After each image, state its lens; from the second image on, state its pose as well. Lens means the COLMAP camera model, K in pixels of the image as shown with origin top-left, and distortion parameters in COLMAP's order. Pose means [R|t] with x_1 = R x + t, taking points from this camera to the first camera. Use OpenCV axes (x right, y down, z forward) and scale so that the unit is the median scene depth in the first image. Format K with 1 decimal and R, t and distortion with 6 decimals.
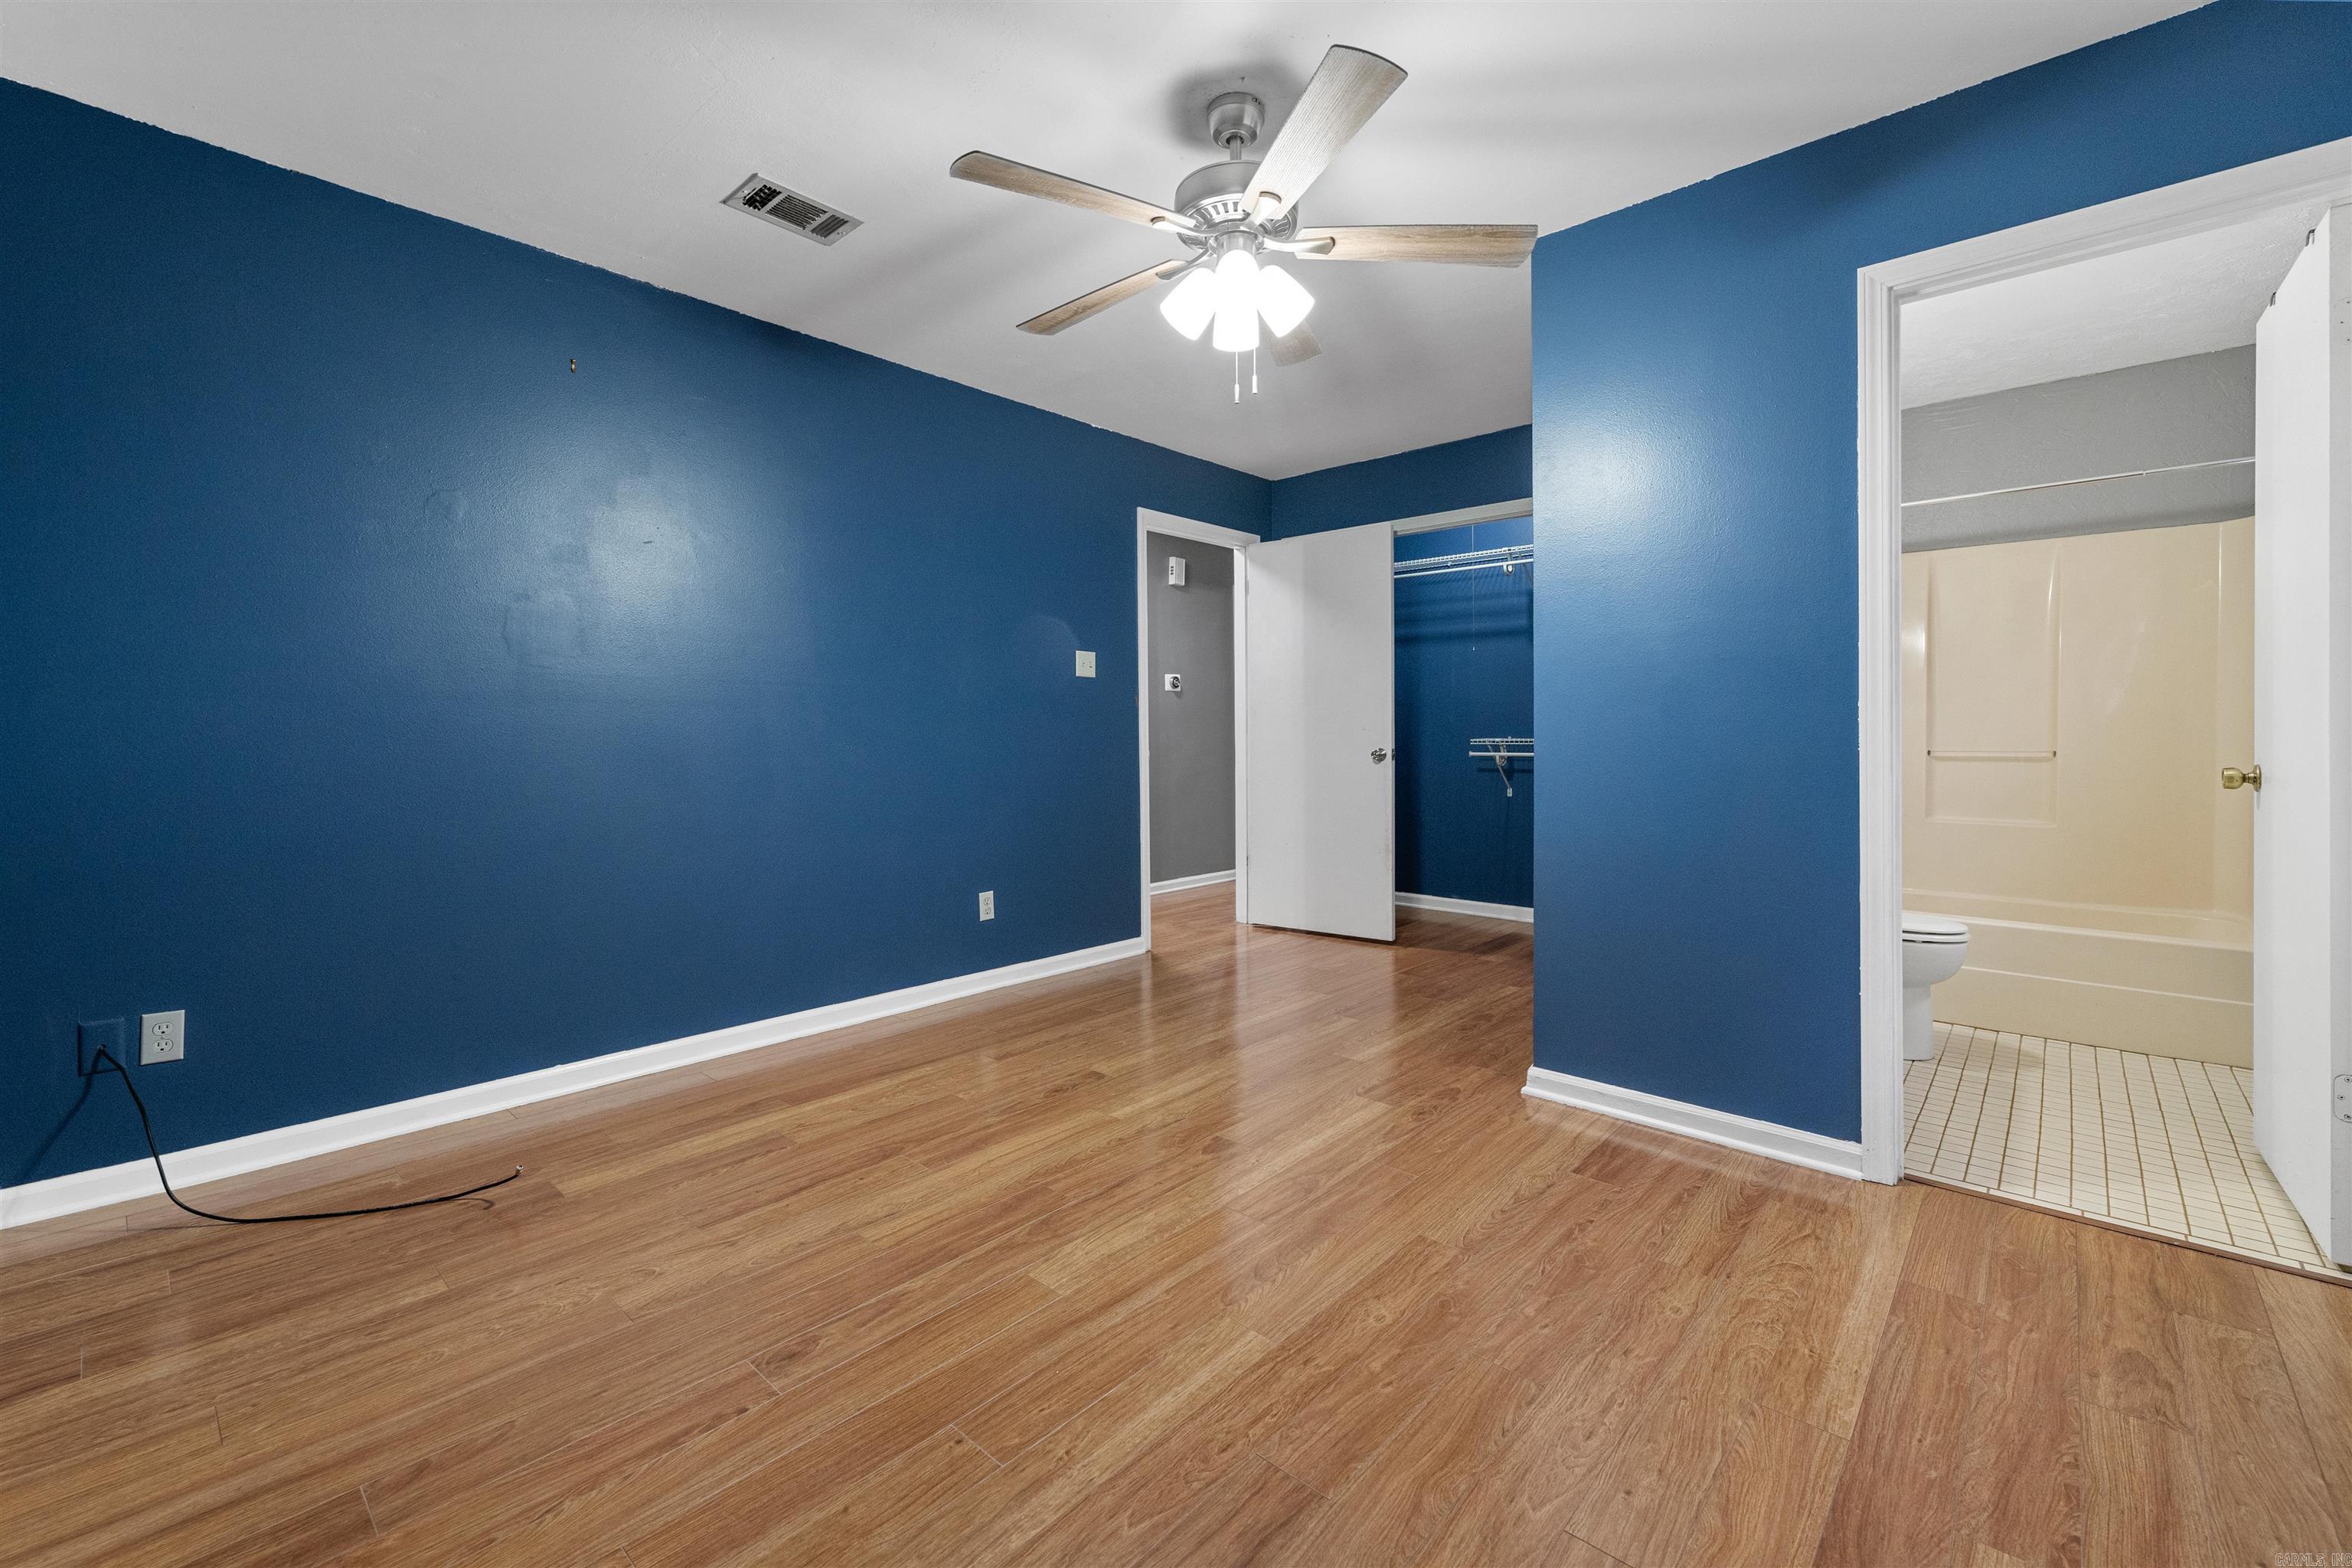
lens RADIAL K [[970.4, 0, 1176.2], [0, 970.4, 741.9], [0, 0, 1]] dist [0.001444, -0.000095]
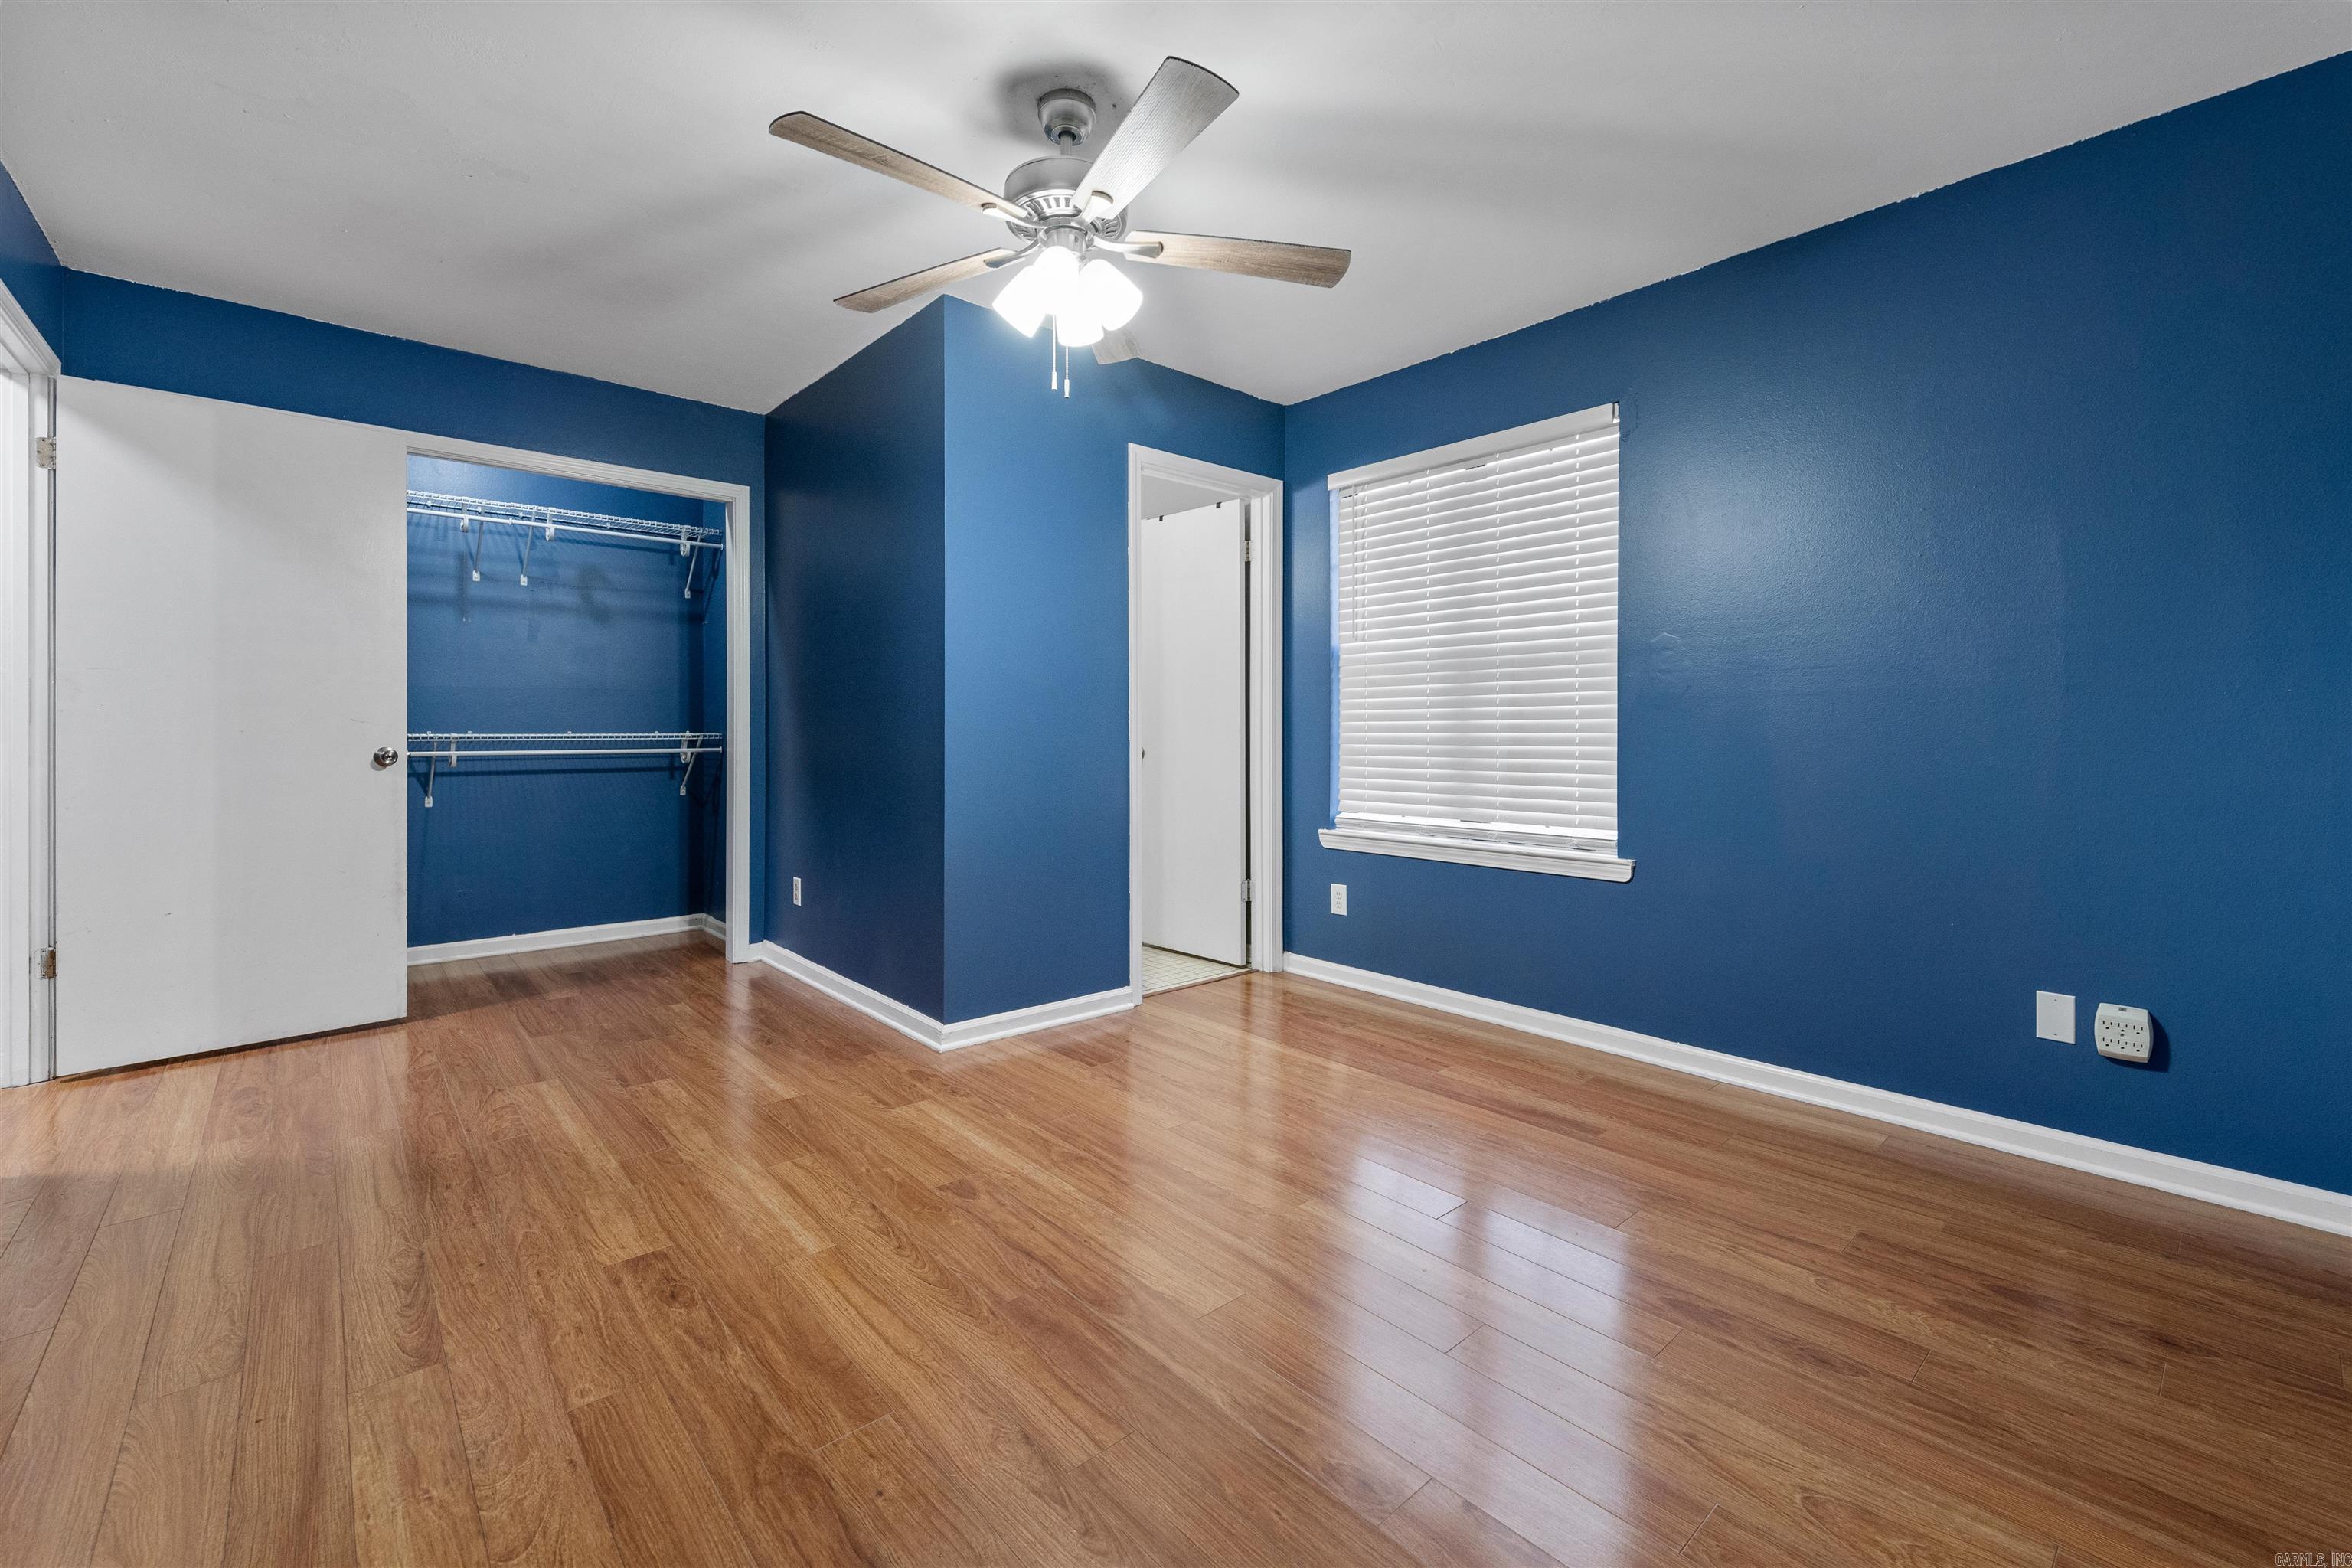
lens RADIAL K [[960.7, 0, 1147.6], [0, 960.7, 752.2], [0, 0, 1]] dist [0.000335, 0.000013]
pose [[0.128227, -0.016260, 0.991612, -0.805270], [0.005694, 0.999861, 0.015659, 0.002871], [-0.991729, 0.003638, 0.128302, 0.719534]]
